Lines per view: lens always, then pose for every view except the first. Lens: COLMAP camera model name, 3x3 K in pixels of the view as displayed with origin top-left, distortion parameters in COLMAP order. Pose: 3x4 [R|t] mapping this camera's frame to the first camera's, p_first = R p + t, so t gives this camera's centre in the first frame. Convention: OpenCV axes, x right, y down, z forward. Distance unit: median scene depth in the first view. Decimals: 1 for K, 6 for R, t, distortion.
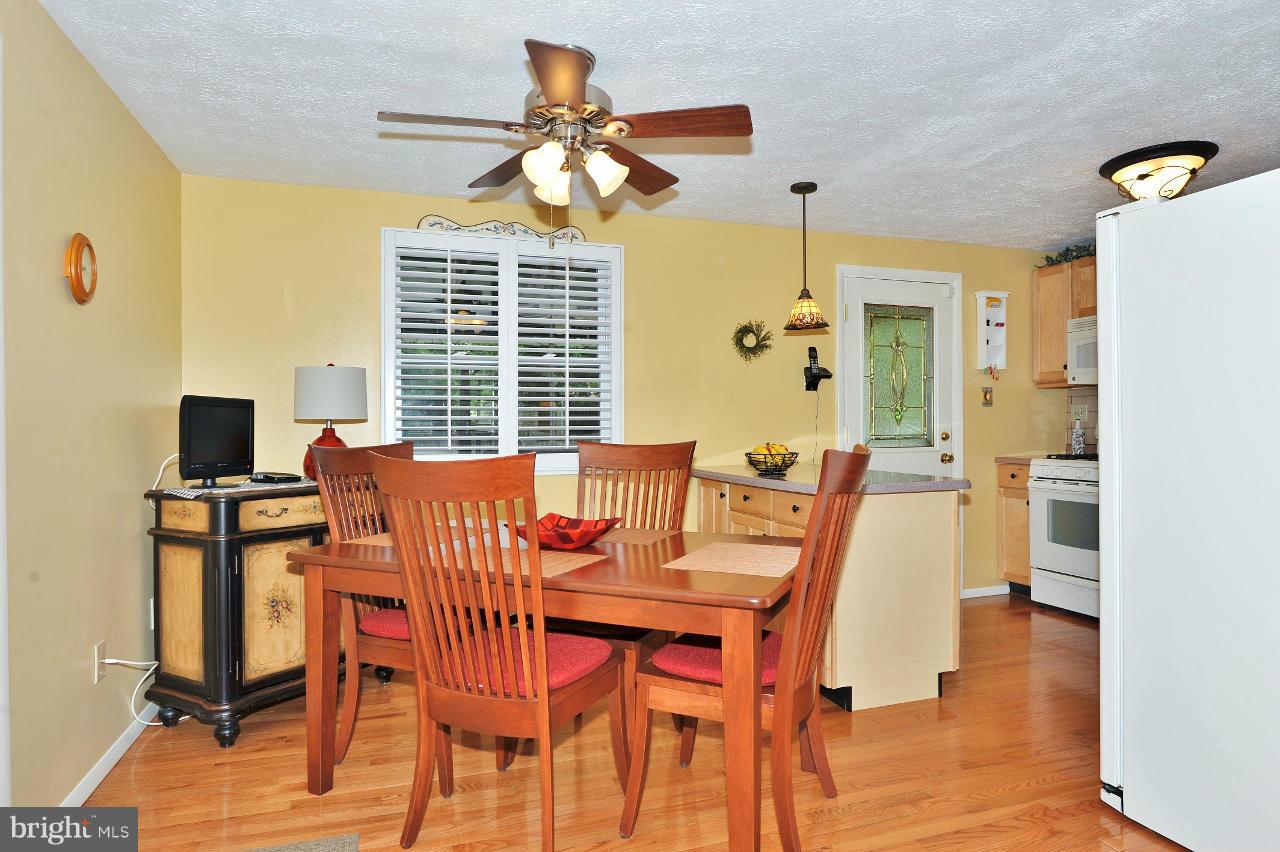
lens RADIAL K [[737.1, 0, 646.5], [0, 737.1, 425.4], [0, 0, 1]] dist [-0.027662, 0.001913]
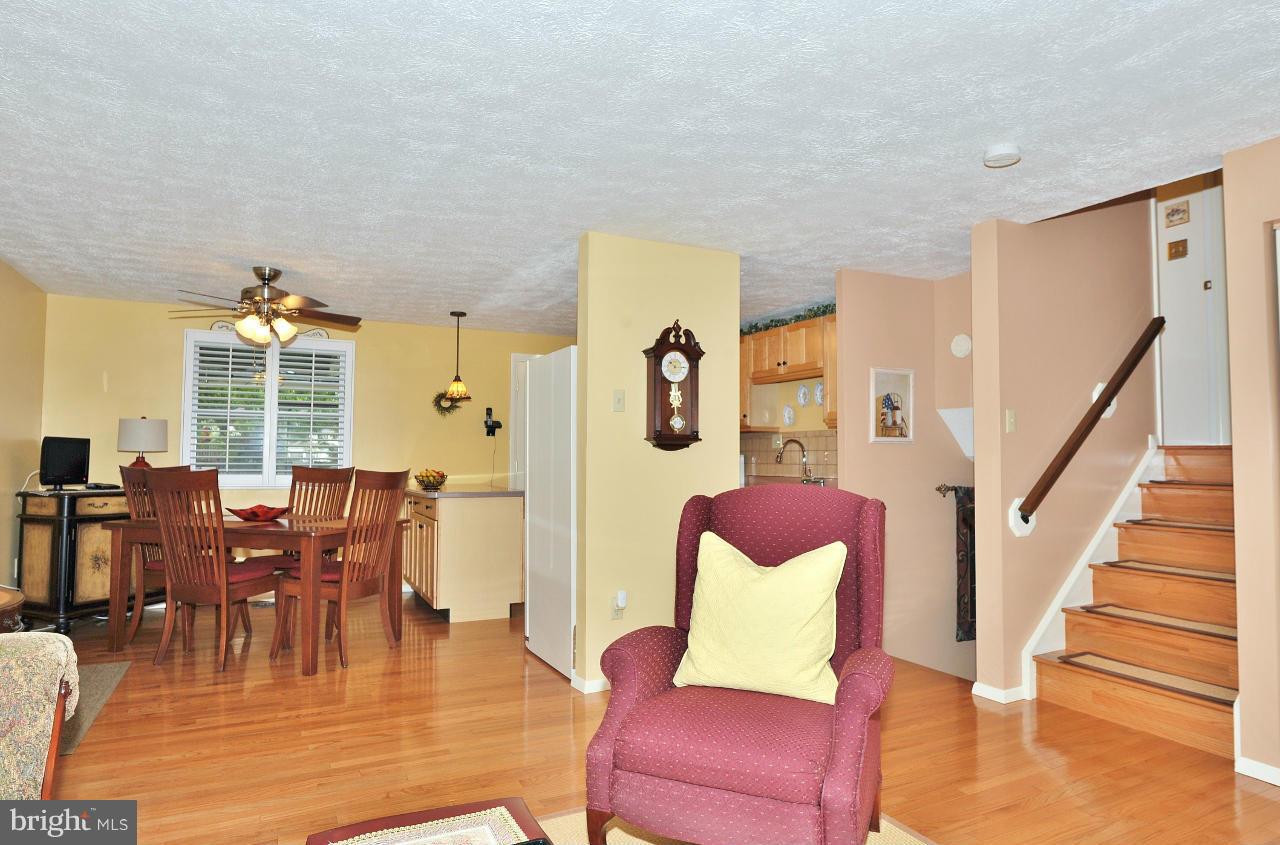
lens RADIAL K [[739.8, 0, 640.0], [0, 739.8, 422.5], [0, 0, 1]] dist [-0.043809, 0.023445]
pose [[0.990472, 0.019678, 0.136300, 0.393799], [-0.013249, 0.998764, -0.047913, -0.007672], [-0.137075, 0.045650, 0.989508, -0.669463]]
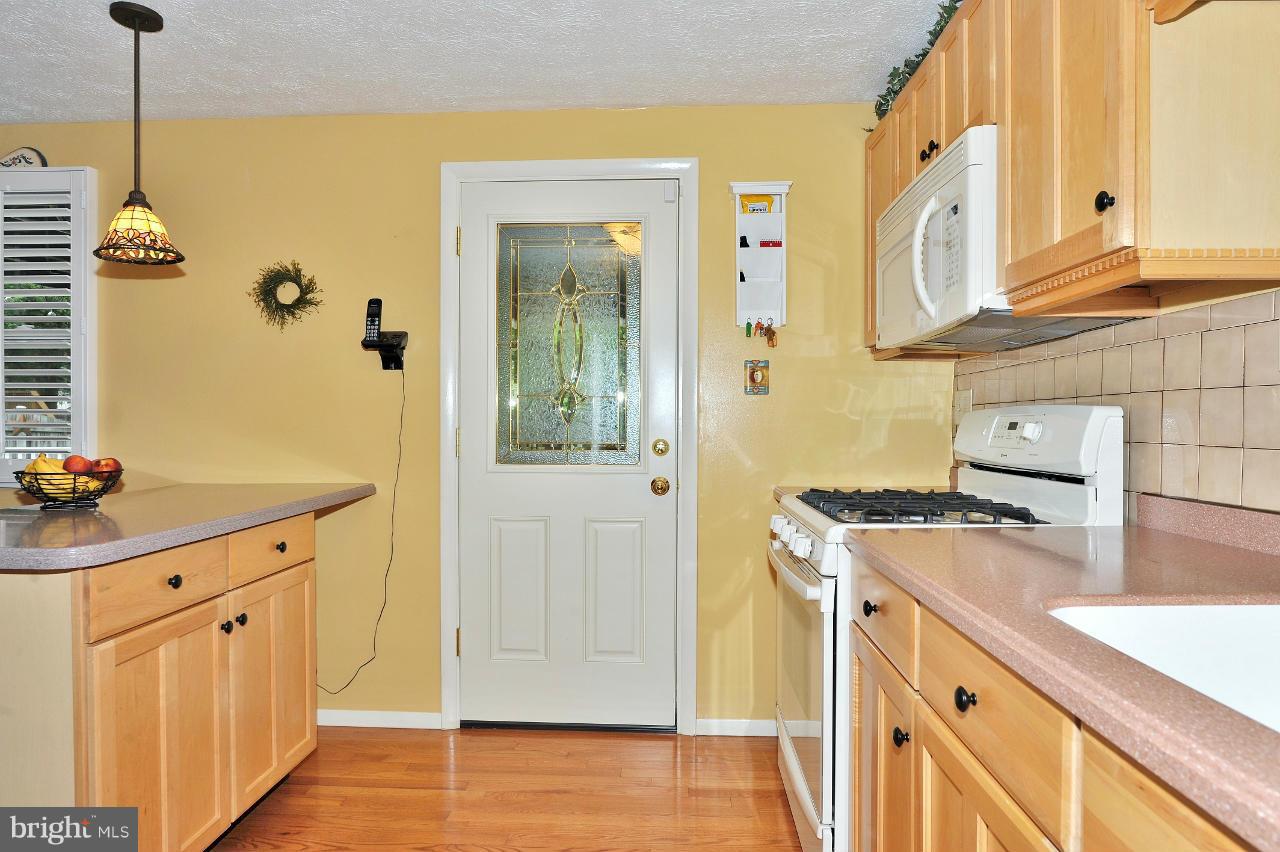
lens RADIAL K [[737.1, 0, 646.5], [0, 737.1, 425.4], [0, 0, 1]] dist [-0.027662, 0.001913]
pose [[0.931141, 0.009695, -0.364531, 0.797538], [-0.008927, 0.999953, 0.003793, -0.005276], [0.364551, -0.000278, 0.931184, 0.612750]]
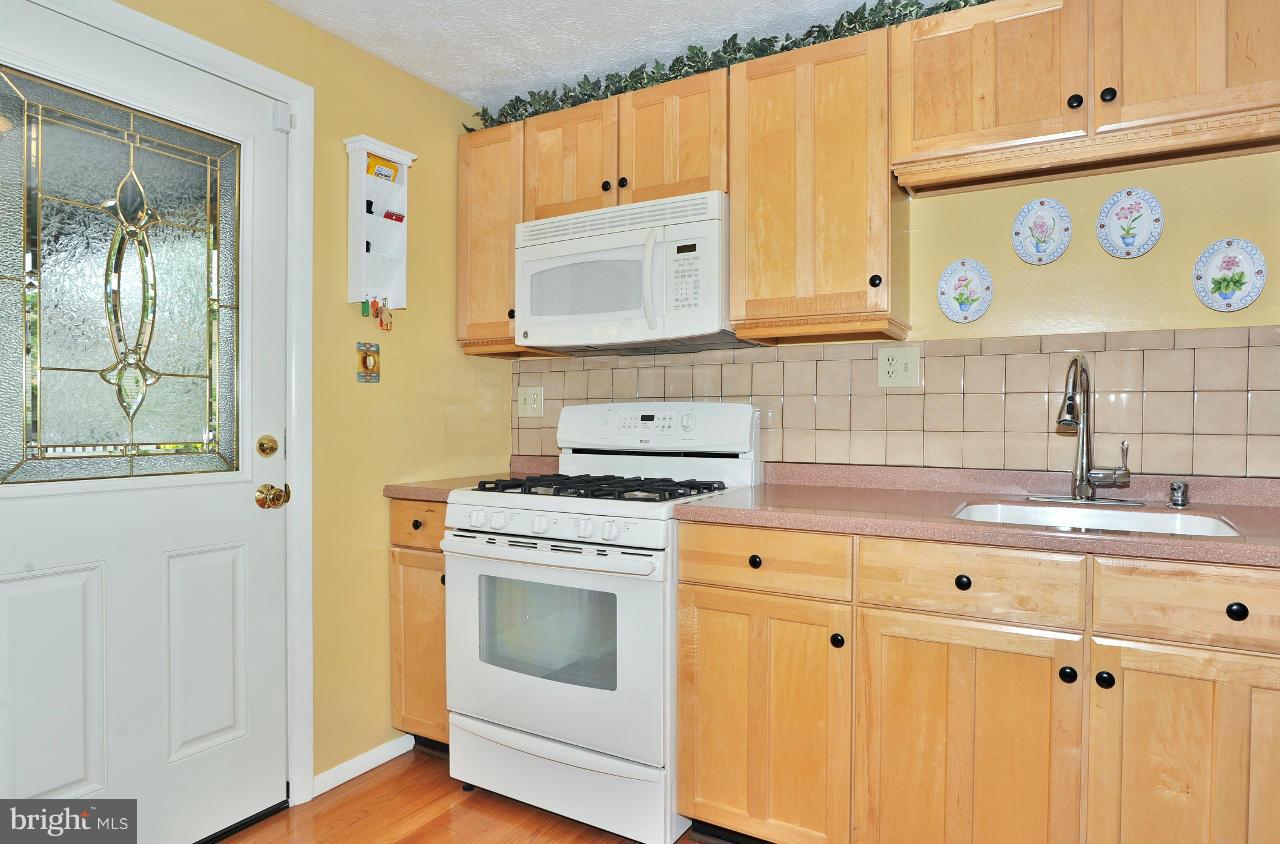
lens RADIAL K [[739.8, 0, 640.0], [0, 739.8, 422.0], [0, 0, 1]] dist [-0.043809, 0.023445]
pose [[0.761001, 0.008009, 0.648701, 0.386967], [-0.005746, 0.999968, -0.005604, 0.002934], [-0.648725, 0.000538, 0.761023, 0.692794]]
